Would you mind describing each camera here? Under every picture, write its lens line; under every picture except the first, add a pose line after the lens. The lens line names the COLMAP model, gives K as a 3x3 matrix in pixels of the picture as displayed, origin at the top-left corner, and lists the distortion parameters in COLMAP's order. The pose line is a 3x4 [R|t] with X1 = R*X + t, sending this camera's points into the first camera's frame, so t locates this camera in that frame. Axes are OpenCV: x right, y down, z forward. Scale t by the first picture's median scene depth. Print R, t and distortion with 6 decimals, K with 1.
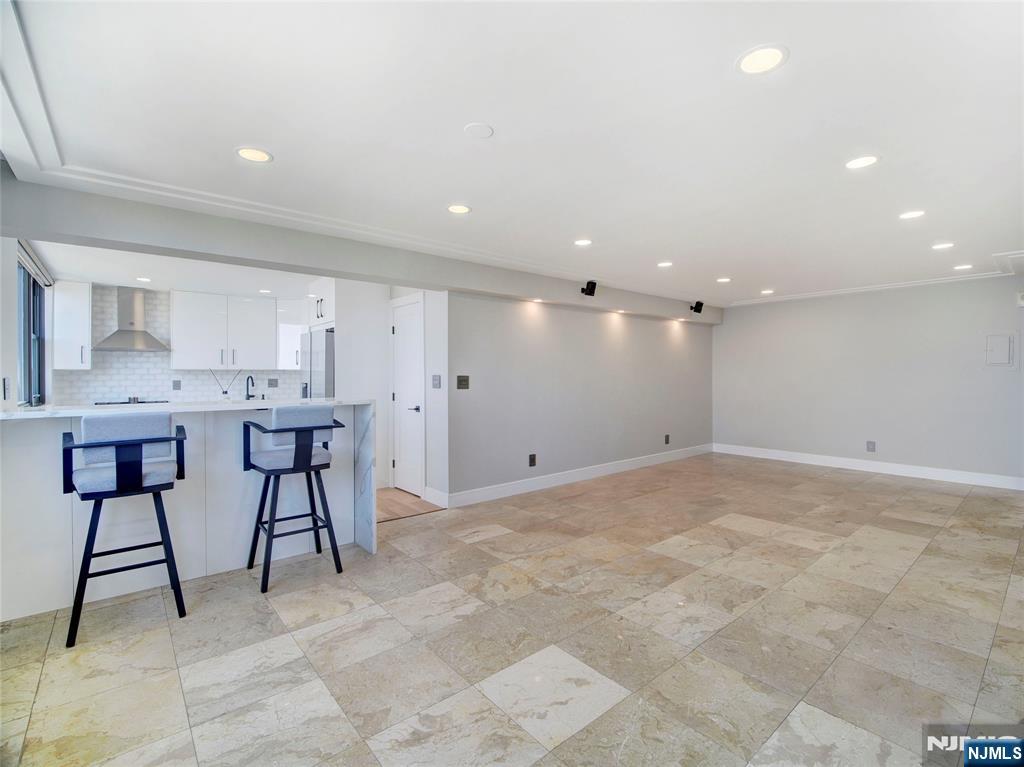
lens RADIAL K [[470.8, 0, 515.0], [0, 470.8, 371.4], [0, 0, 1]] dist [-0.006912, -0.000828]
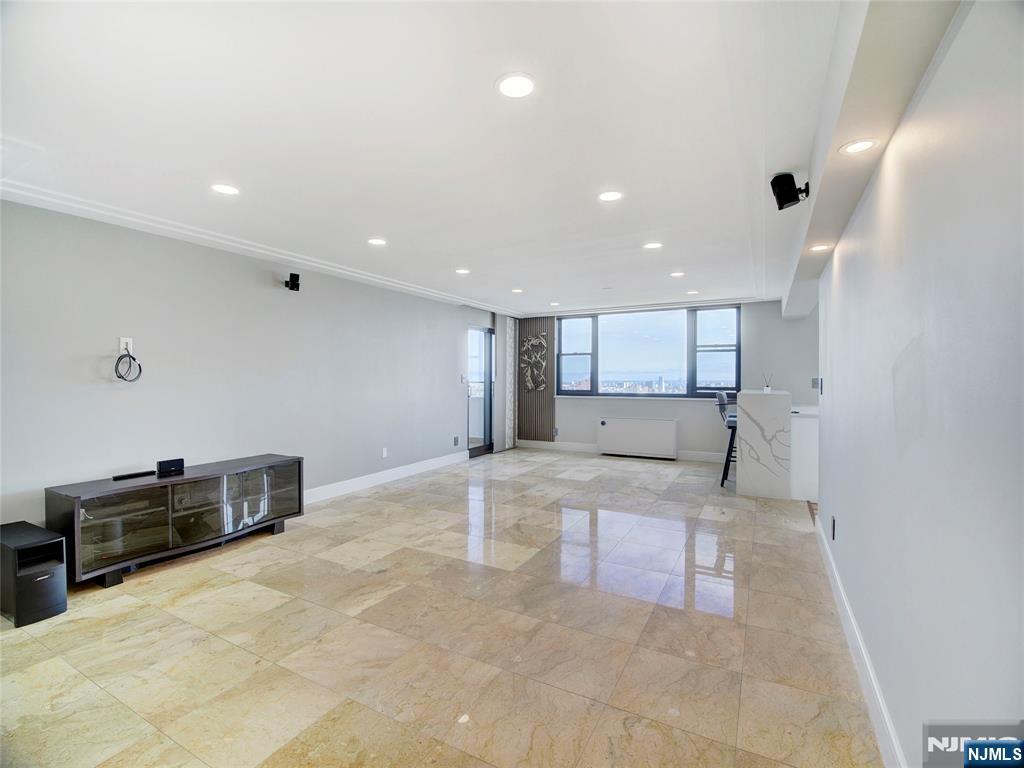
lens RADIAL K [[470.8, 0, 508.6], [0, 470.8, 382.6], [0, 0, 1]] dist [-0.006912, -0.000828]
pose [[-0.932506, 0.000835, -0.361154, 0.684671], [-0.001682, 0.999976, 0.006655, 0.012494], [0.361151, 0.006814, -0.932483, 1.570084]]
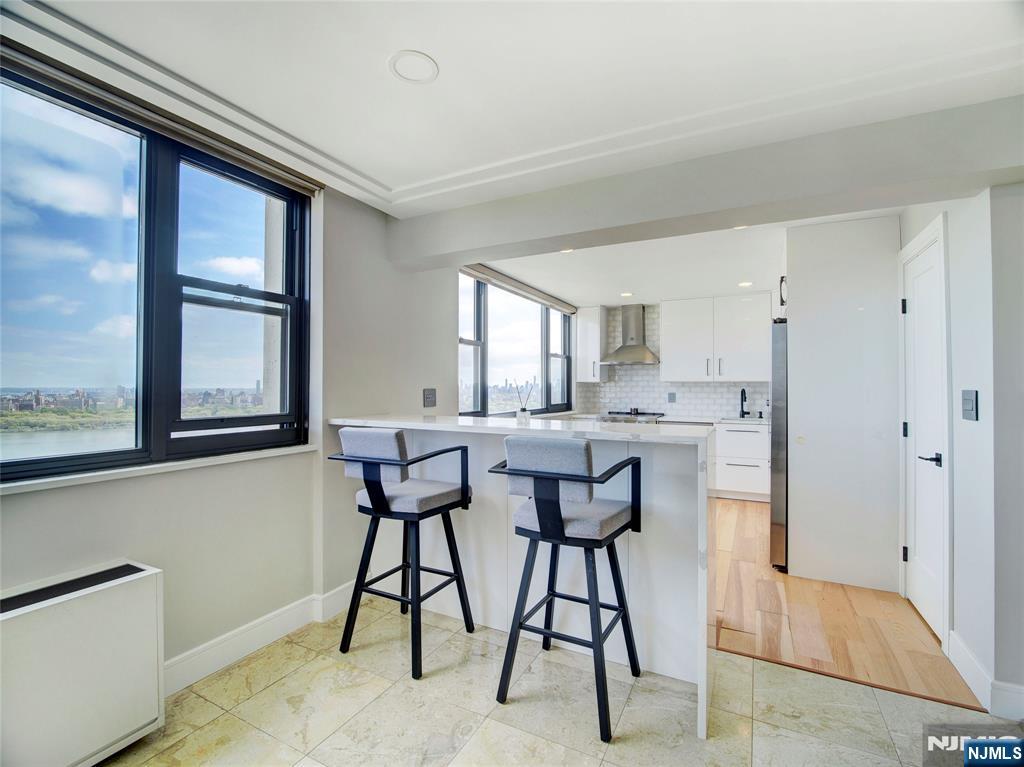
lens RADIAL K [[470.8, 0, 514.2], [0, 470.8, 377.8], [0, 0, 1]] dist [-0.006912, -0.000828]
pose [[0.394958, -0.013801, -0.918595, 0.067331], [0.001276, 0.999894, -0.014473, 0.002123], [0.918698, 0.004544, 0.394934, 0.434181]]
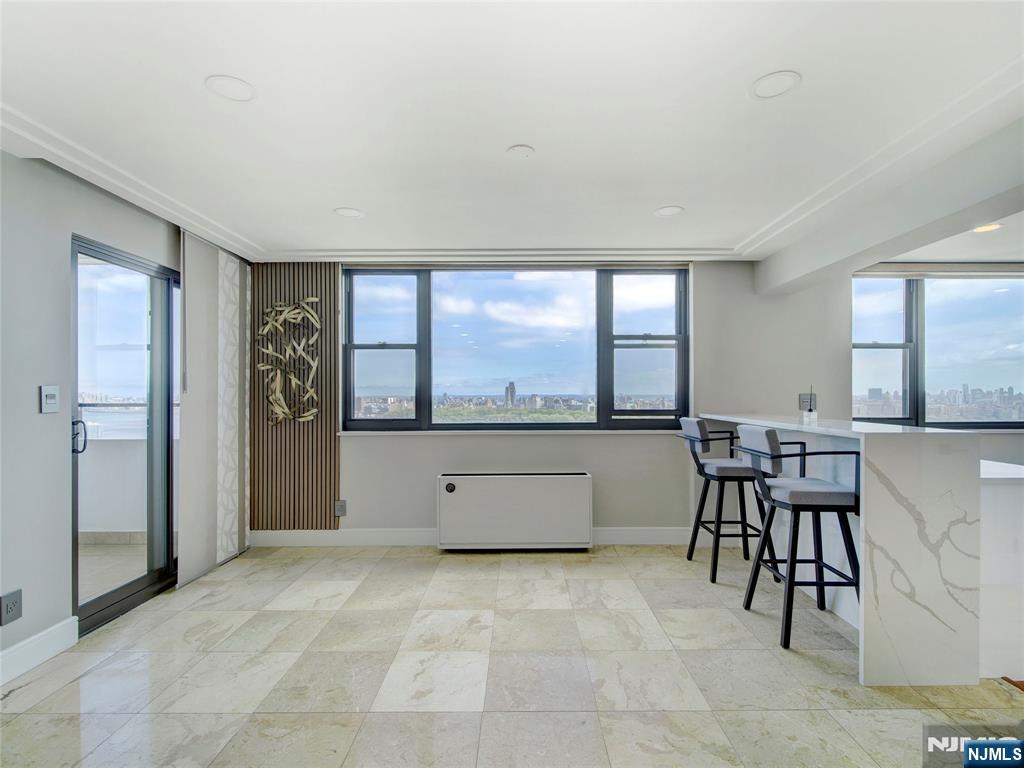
lens RADIAL K [[470.8, 0, 516.8], [0, 470.8, 390.4], [0, 0, 1]] dist [-0.006912, -0.000828]
pose [[-0.631799, -0.004228, -0.775121, 0.323172], [0.003030, 0.999964, -0.007924, 0.006454], [0.775126, -0.007355, -0.631764, 0.735721]]
